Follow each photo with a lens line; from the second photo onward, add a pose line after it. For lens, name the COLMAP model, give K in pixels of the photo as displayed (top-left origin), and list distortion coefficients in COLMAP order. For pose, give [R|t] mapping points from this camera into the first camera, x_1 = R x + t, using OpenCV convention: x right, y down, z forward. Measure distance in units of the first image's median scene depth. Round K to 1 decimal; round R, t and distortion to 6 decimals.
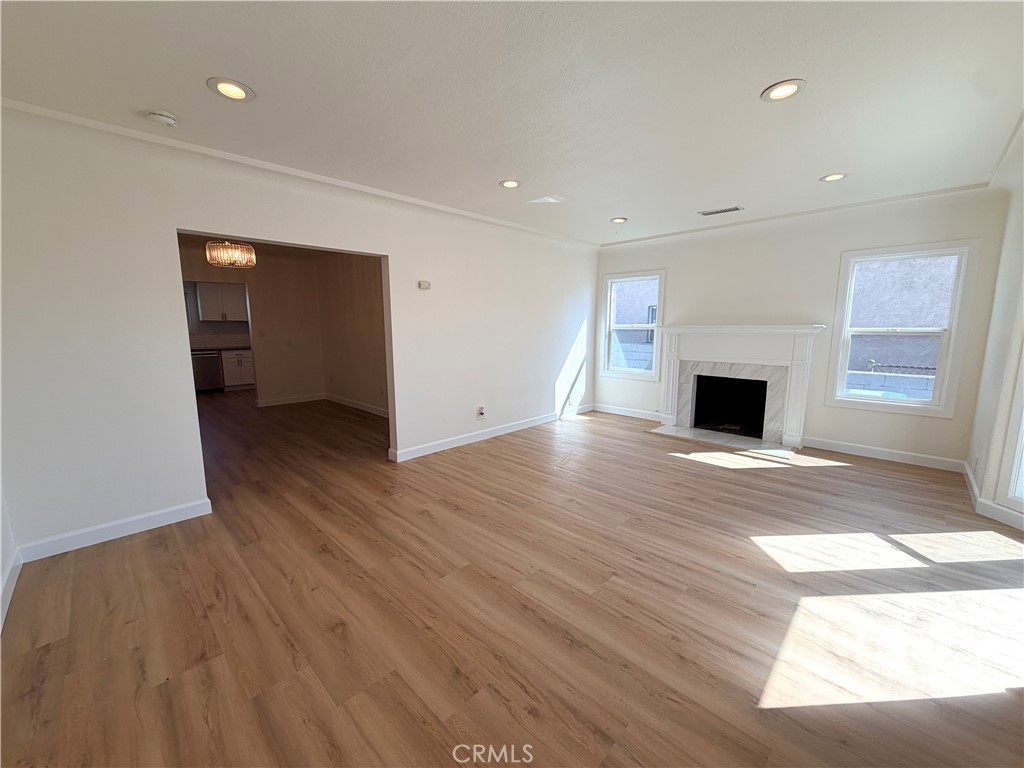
lens RADIAL K [[410.7, 0, 512.6], [0, 410.7, 388.0], [0, 0, 1]] dist [-0.001544, -0.000224]
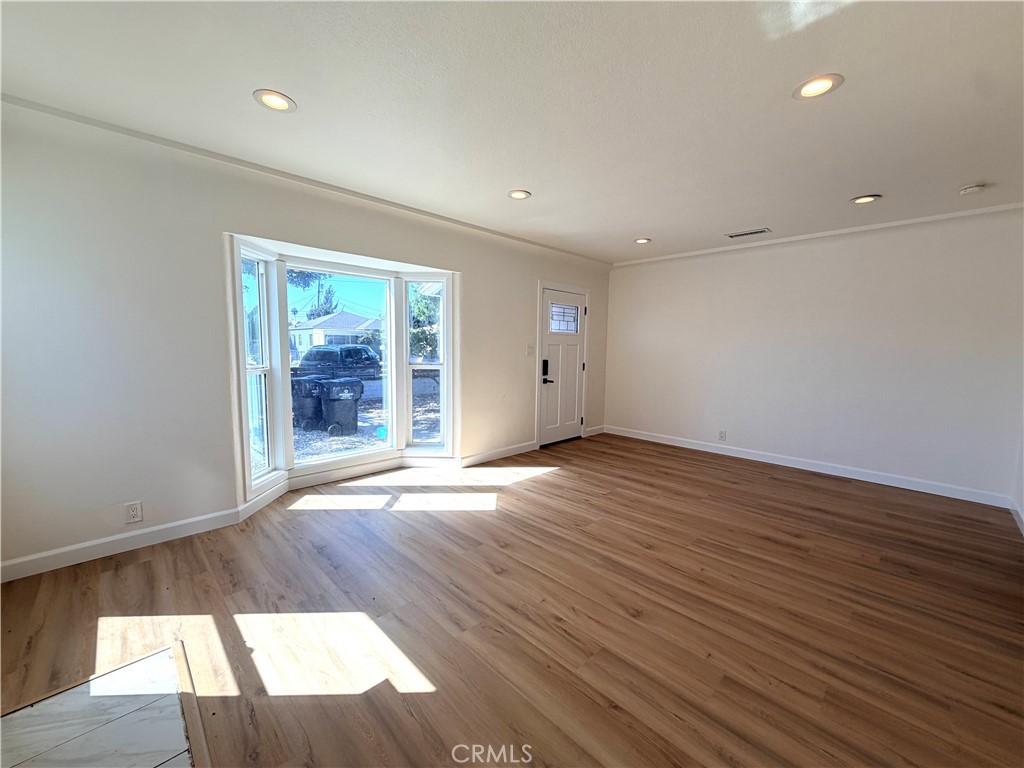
lens RADIAL K [[400.3, 0, 521.1], [0, 400.3, 385.9], [0, 0, 1]] dist [-0.000468, 0.000023]
pose [[-0.999940, -0.009848, 0.004836, 0.381841], [-0.008346, 0.968897, 0.247322, -0.234388], [-0.007122, 0.247267, -0.968921, 1.613437]]
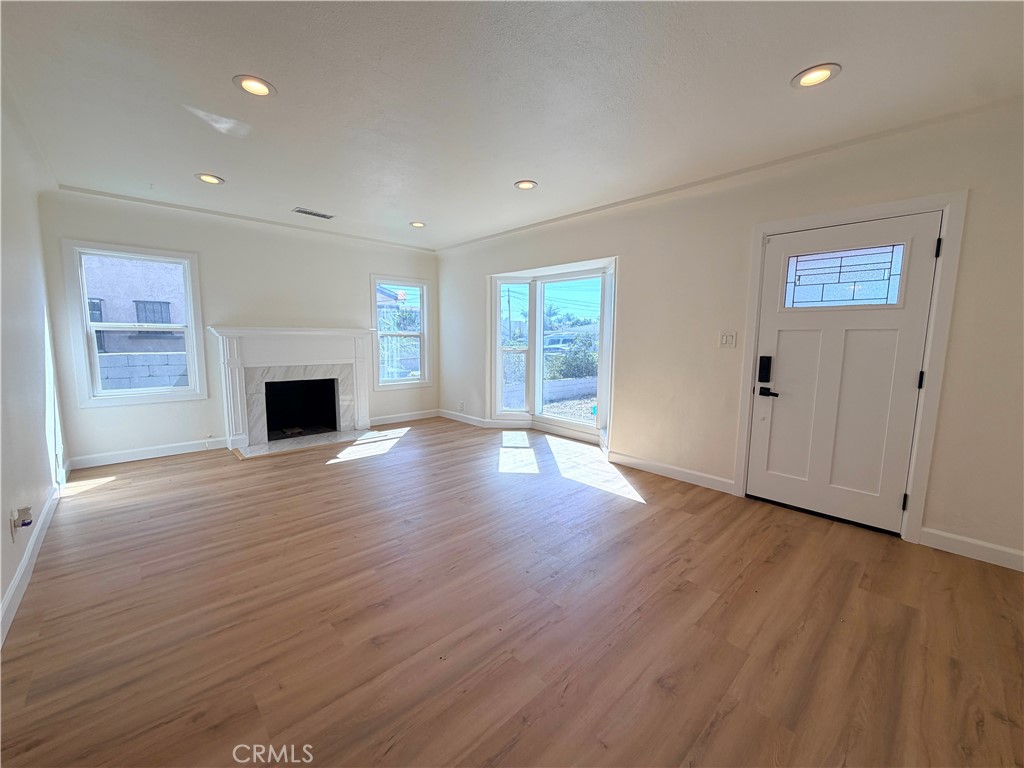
lens RADIAL K [[410.7, 0, 512.6], [0, 410.7, 388.0], [0, 0, 1]] dist [-0.001544, -0.000224]
pose [[0.032819, -0.123473, 0.991805, -0.645801], [0.141378, 0.982935, 0.117690, -0.074981], [-0.989411, 0.136357, 0.049716, 0.650405]]
